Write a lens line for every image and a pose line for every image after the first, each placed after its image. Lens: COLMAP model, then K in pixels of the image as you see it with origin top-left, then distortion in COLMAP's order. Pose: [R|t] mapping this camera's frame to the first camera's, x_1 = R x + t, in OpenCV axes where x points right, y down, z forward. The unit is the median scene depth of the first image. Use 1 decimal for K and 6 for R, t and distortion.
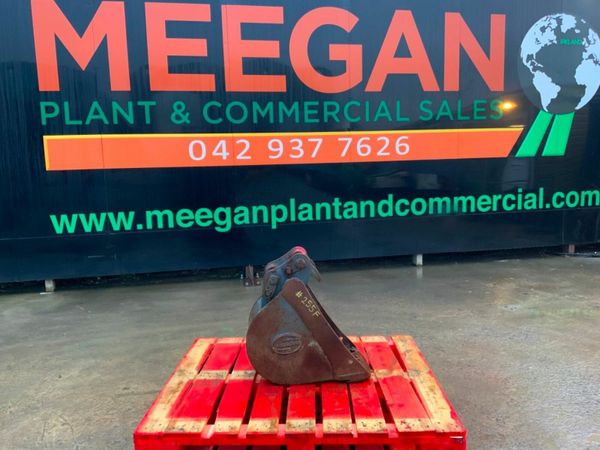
lens RADIAL K [[498.5, 0, 300.0], [0, 498.5, 225.0], [0, 0, 1]] dist [0.079955, -0.134785]
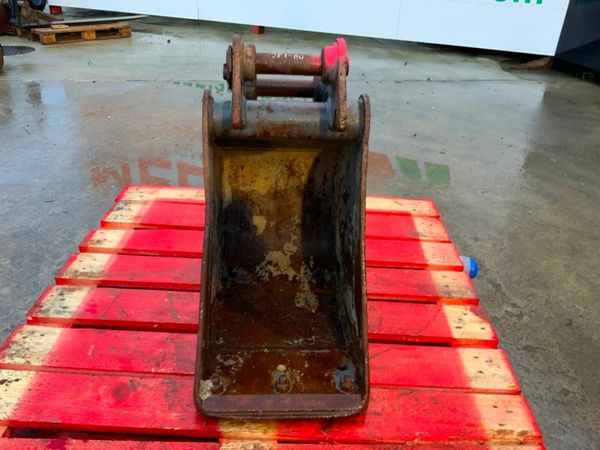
lens RADIAL K [[500.9, 0, 300.0], [0, 500.9, 225.0], [0, 0, 1]] dist [0.090715, -0.193163]
pose [[-0.005463, 0.509089, -0.860697, 0.151024], [-0.163720, 0.848640, 0.502997, -0.008252], [0.986492, 0.143661, 0.078712, 0.391658]]
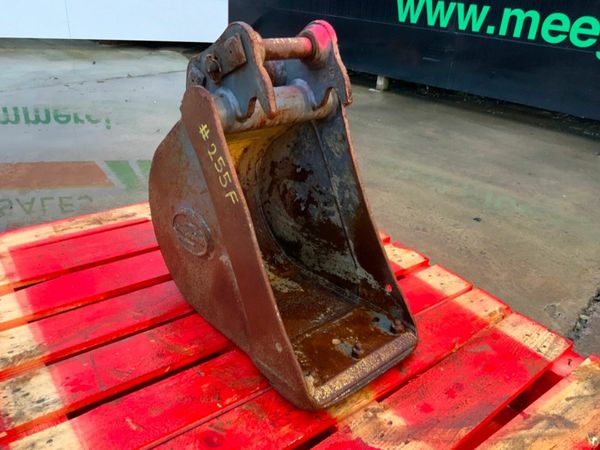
lens RADIAL K [[498.5, 0, 300.0], [0, 498.5, 225.0], [0, 0, 1]] dist [0.079955, -0.134785]
pose [[0.615075, 0.421521, -0.666336, 0.122934], [-0.178803, 0.897652, 0.402803, 0.012796], [0.767928, -0.128611, 0.627492, 0.297550]]
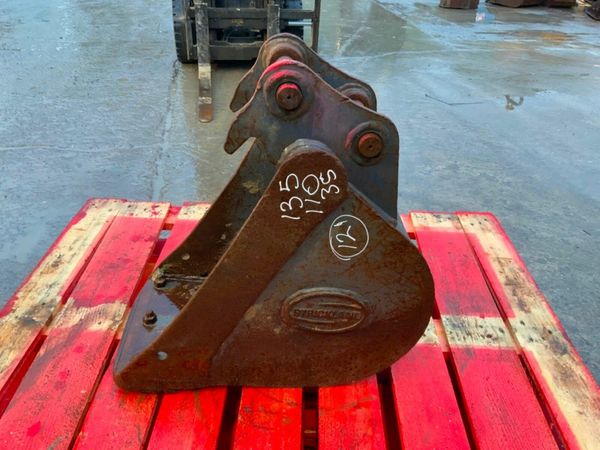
lens RADIAL K [[498.5, 0, 300.0], [0, 498.5, 225.0], [0, 0, 1]] dist [0.079955, -0.134785]
pose [[-0.999973, -0.006920, -0.002549, -0.004824], [-0.006993, 0.779927, 0.625831, -0.024803], [-0.002343, 0.625832, -0.779954, 0.519972]]
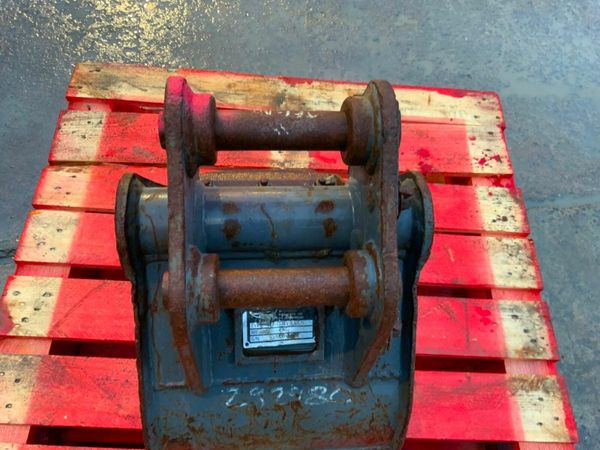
lens RADIAL K [[498.5, 0, 300.0], [0, 498.5, 225.0], [0, 0, 1]] dist [0.079955, -0.134785]
pose [[-0.011537, -0.864659, 0.502228, -0.051609], [0.032251, 0.501678, 0.864453, -0.031381], [-0.999413, 0.026171, 0.022099, 0.389670]]
